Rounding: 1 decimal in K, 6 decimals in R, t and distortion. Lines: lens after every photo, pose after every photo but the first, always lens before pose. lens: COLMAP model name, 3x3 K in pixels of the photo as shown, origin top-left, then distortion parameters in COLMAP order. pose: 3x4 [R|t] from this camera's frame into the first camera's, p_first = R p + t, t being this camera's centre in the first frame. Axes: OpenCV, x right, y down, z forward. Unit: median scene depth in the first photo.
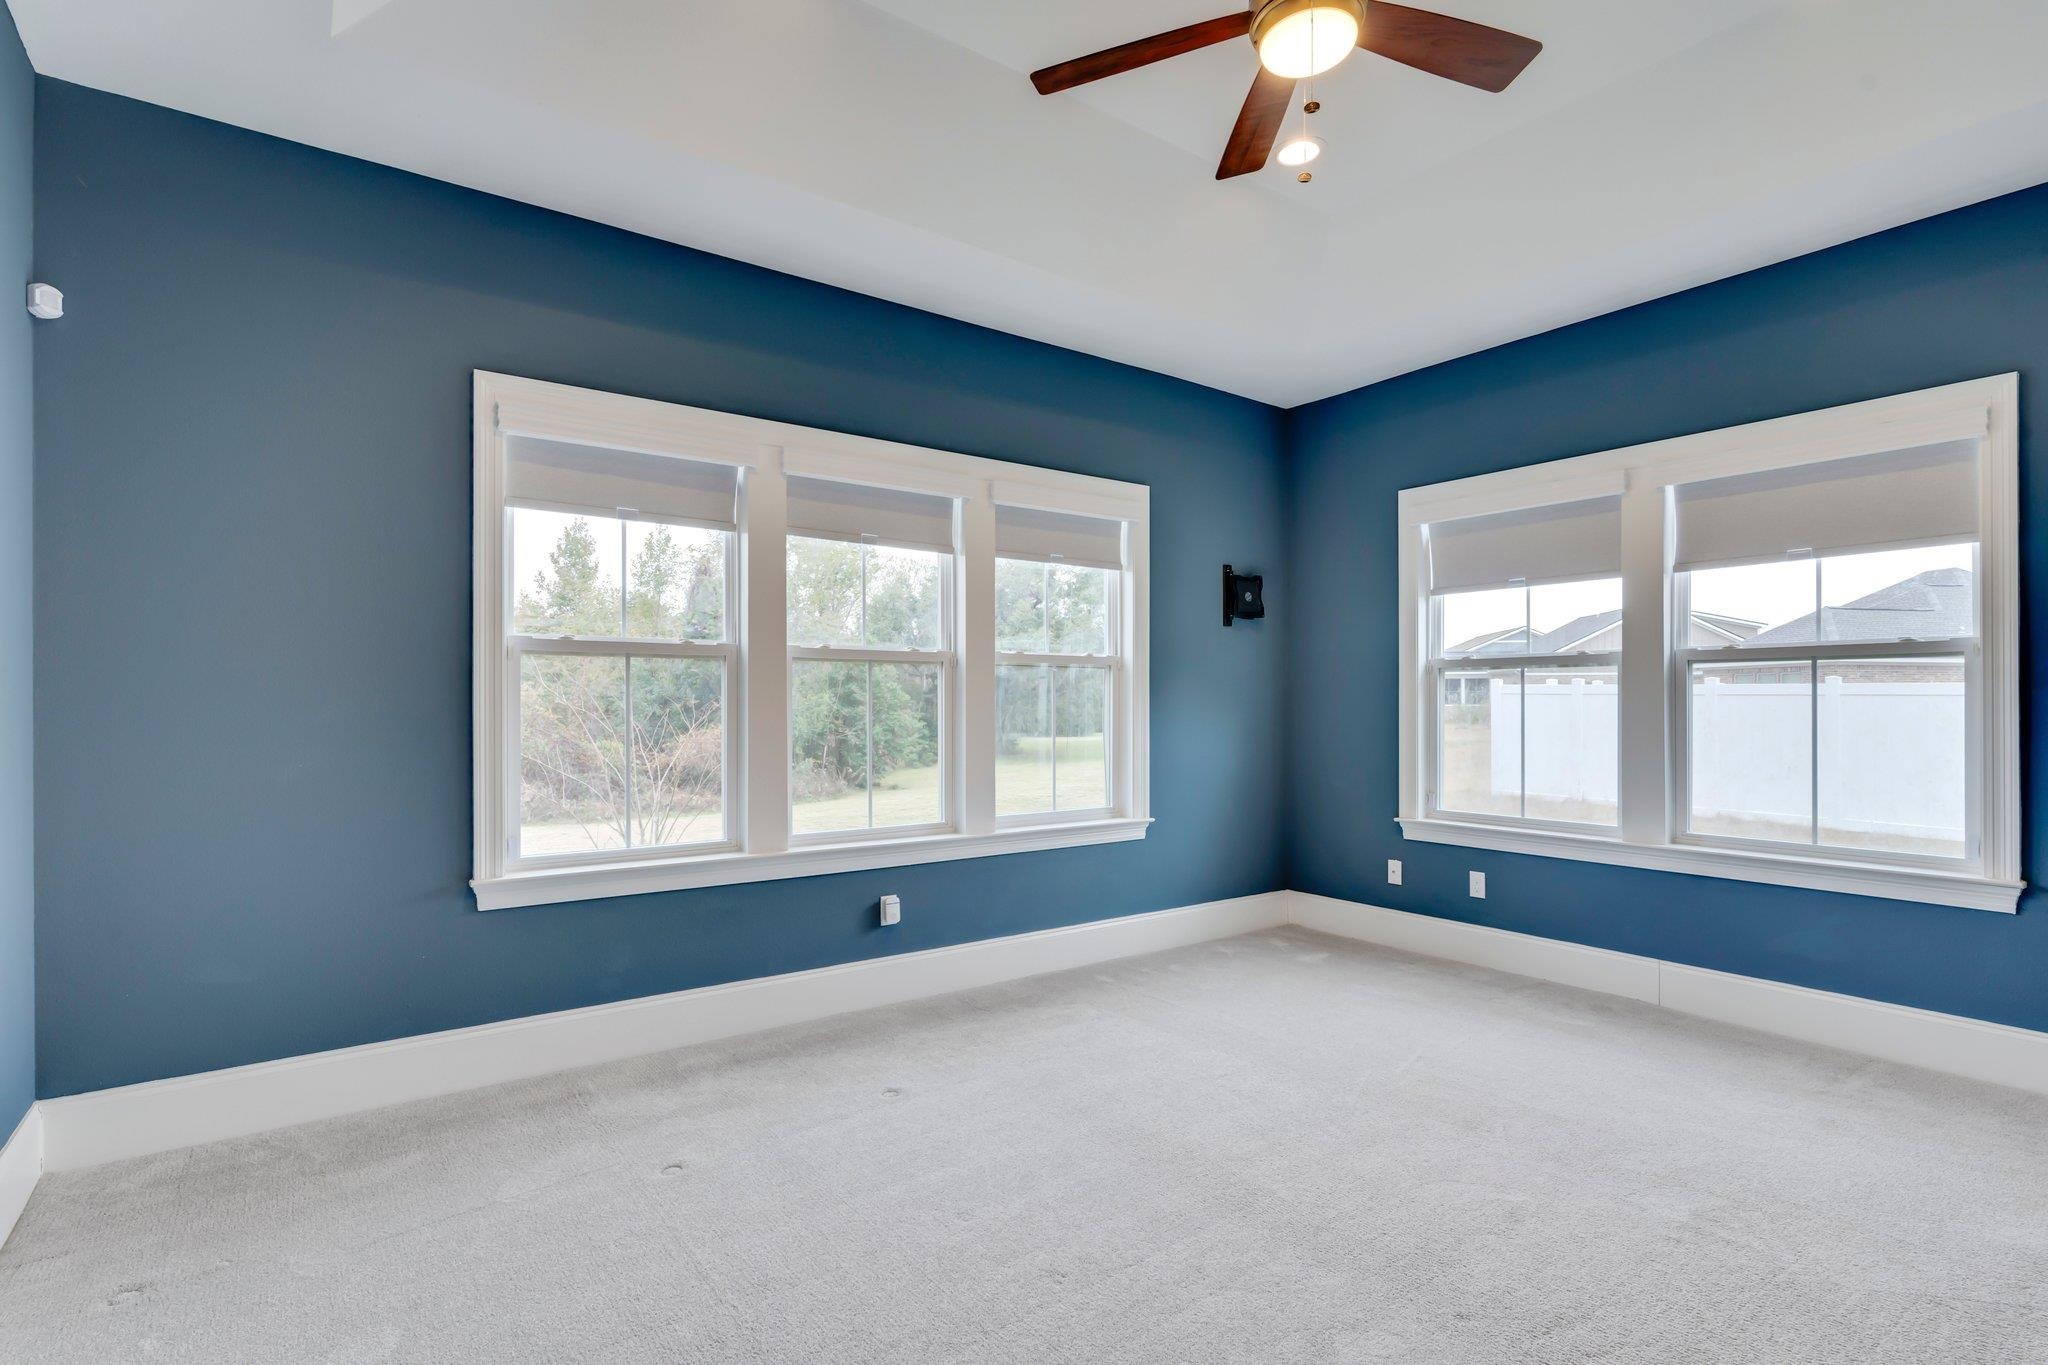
lens RADIAL K [[990.2, 0, 1030.9], [0, 990.2, 696.8], [0, 0, 1]] dist [0.004374, -0.000820]
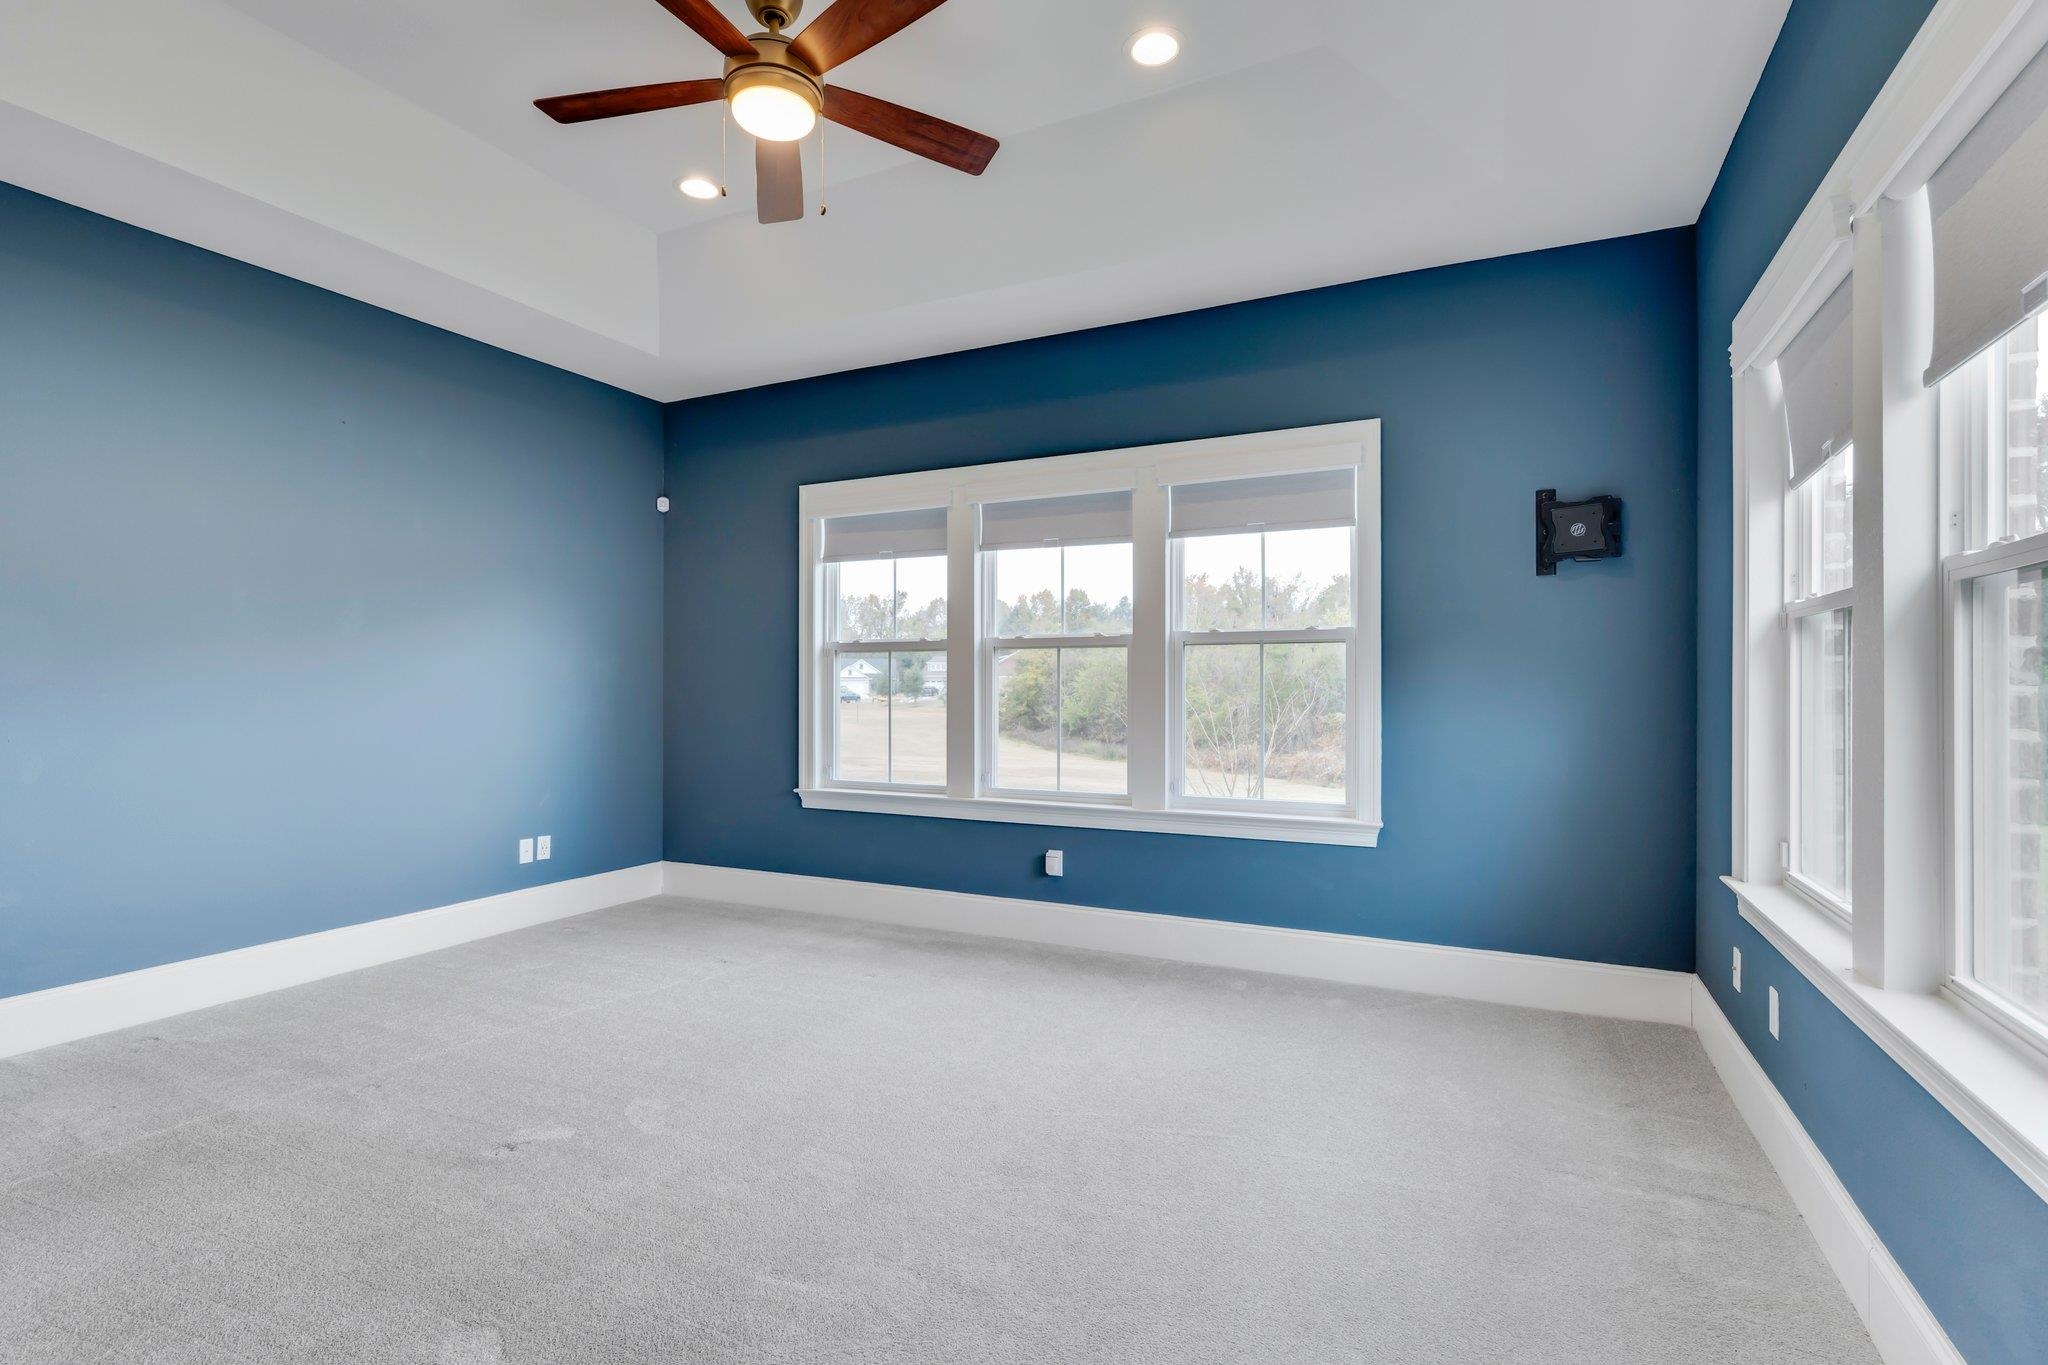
lens RADIAL K [[990.2, 0, 989.3], [0, 990.2, 689.8], [0, 0, 1]] dist [0.004374, -0.000820]
pose [[0.453343, 0.003589, -0.891329, 0.823770], [0.007215, 0.999944, 0.007696, 0.003758], [0.891307, -0.009920, 0.453292, 0.396261]]
